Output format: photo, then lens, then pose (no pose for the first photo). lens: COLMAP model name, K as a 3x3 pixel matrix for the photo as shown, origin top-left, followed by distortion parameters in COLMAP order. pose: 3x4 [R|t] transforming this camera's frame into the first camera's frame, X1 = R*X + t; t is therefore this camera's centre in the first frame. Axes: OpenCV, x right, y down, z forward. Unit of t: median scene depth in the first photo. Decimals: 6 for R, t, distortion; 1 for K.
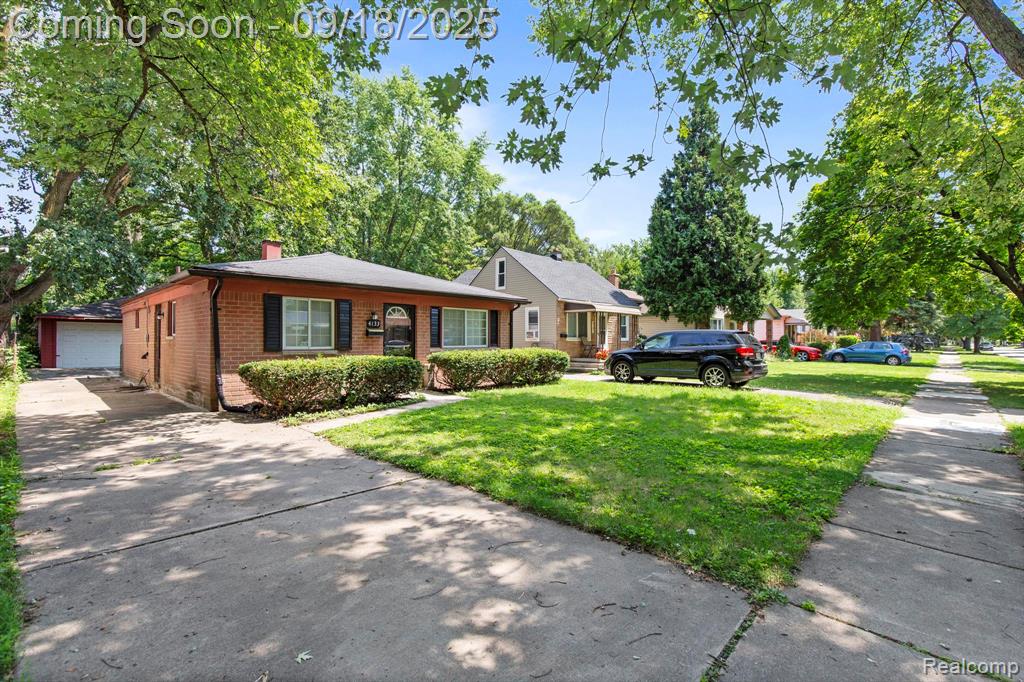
lens RADIAL K [[461.5, 0, 519.4], [0, 461.5, 343.8], [0, 0, 1]] dist [0.016684, -0.000550]
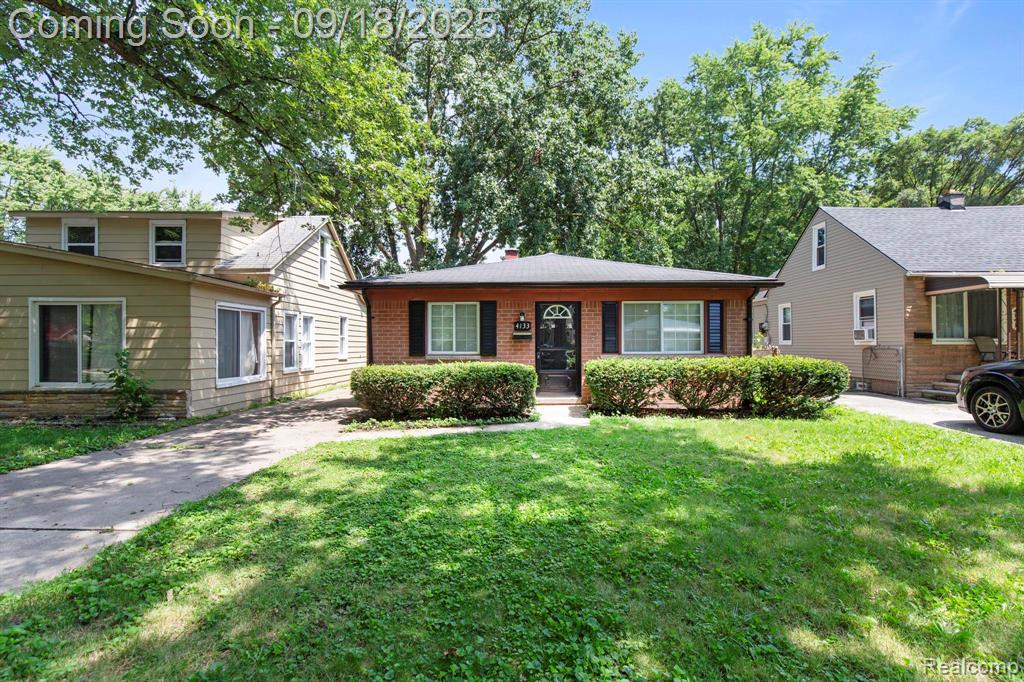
lens RADIAL K [[461.5, 0, 511.7], [0, 461.5, 338.4], [0, 0, 1]] dist [0.016684, -0.000550]
pose [[0.678148, -0.012710, -0.734815, 0.276451], [-0.001730, 0.999820, -0.018891, -0.002636], [0.734923, 0.014082, 0.678004, 0.339176]]
